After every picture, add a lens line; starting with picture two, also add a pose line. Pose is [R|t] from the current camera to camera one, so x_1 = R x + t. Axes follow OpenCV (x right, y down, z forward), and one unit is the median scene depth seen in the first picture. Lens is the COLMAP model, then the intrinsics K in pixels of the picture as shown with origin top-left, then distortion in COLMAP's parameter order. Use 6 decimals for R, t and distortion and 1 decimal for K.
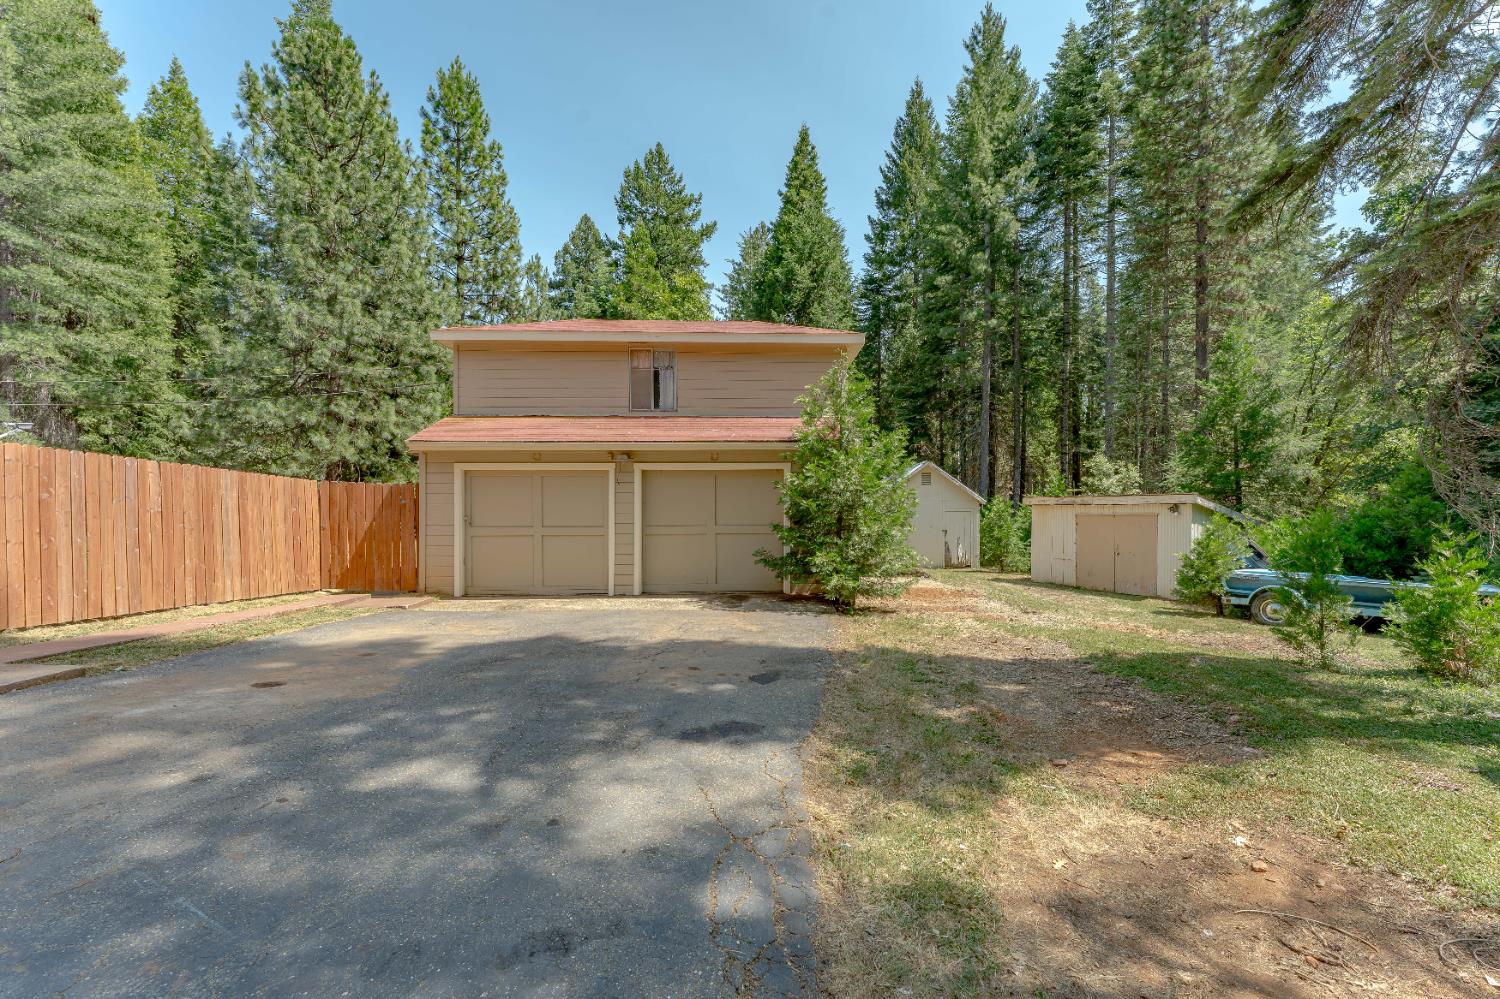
lens RADIAL K [[612.9, 0, 774.2], [0, 612.9, 513.6], [0, 0, 1]] dist [0.001224, 0.000385]
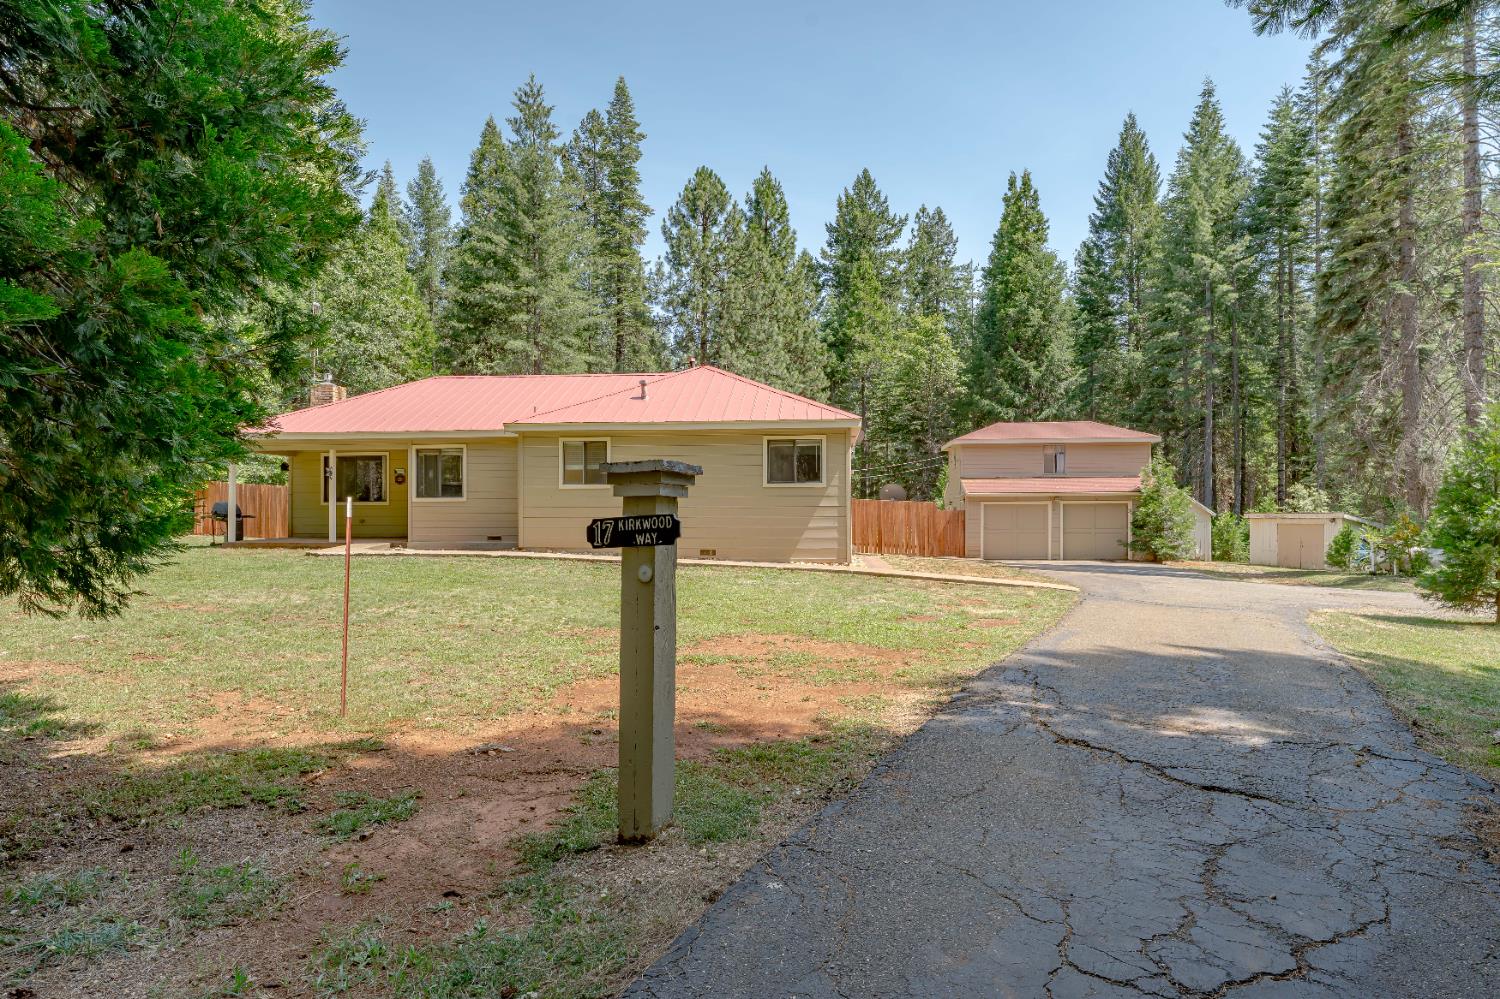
lens RADIAL K [[848.1, 0, 750.0], [0, 848.1, 499.5], [0, 0, 1]] dist [-0.002788, -0.000513]
pose [[0.990032, -0.002415, -0.140823, -0.456327], [-0.001319, 0.999650, -0.026419, -0.001807], [0.140837, 0.026342, 0.989682, -1.120469]]
